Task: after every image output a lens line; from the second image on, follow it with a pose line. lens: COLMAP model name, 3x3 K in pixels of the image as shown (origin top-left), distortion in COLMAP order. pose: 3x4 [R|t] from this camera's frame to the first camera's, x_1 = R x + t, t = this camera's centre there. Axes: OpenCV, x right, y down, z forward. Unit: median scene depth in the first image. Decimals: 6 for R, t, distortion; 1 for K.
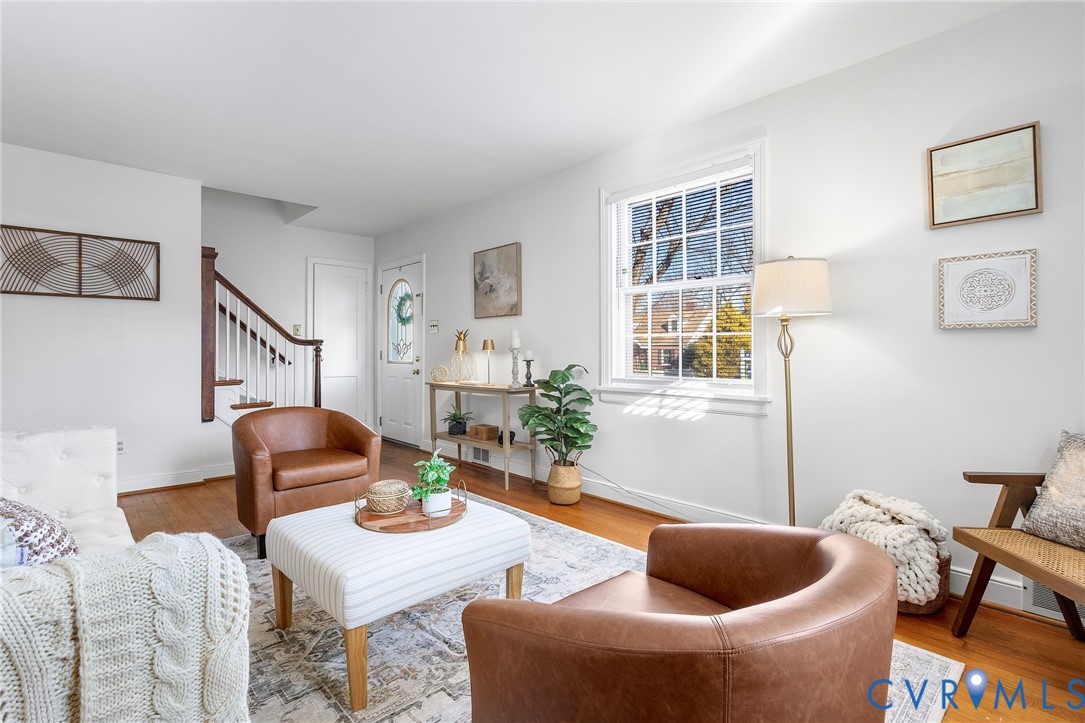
lens RADIAL K [[514.7, 0, 542.5], [0, 514.7, 361.5], [0, 0, 1]] dist [-0.001101, -0.000922]
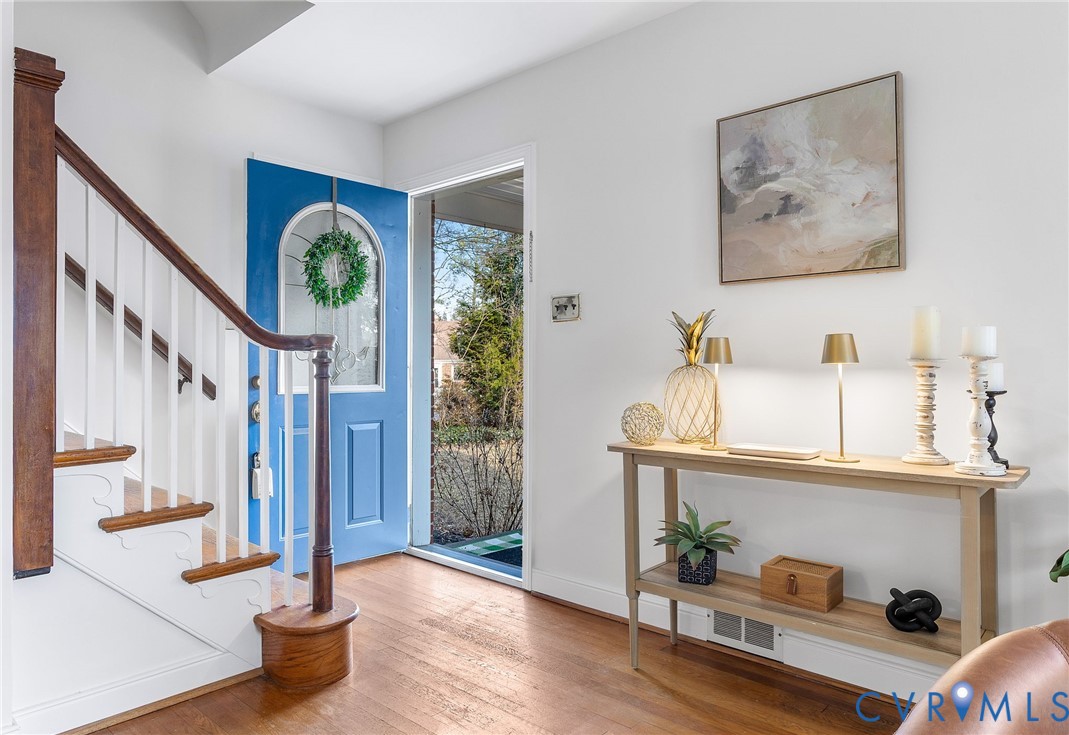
lens RADIAL K [[678.8, 0, 534.5], [0, 678.8, 367.5], [0, 0, 1]] dist [-0.027312, 0.002695]
pose [[0.998968, -0.000704, 0.045404, -0.312965], [0.000970, 0.999982, -0.005845, -0.015781], [-0.045399, 0.005883, 0.998952, 0.501218]]
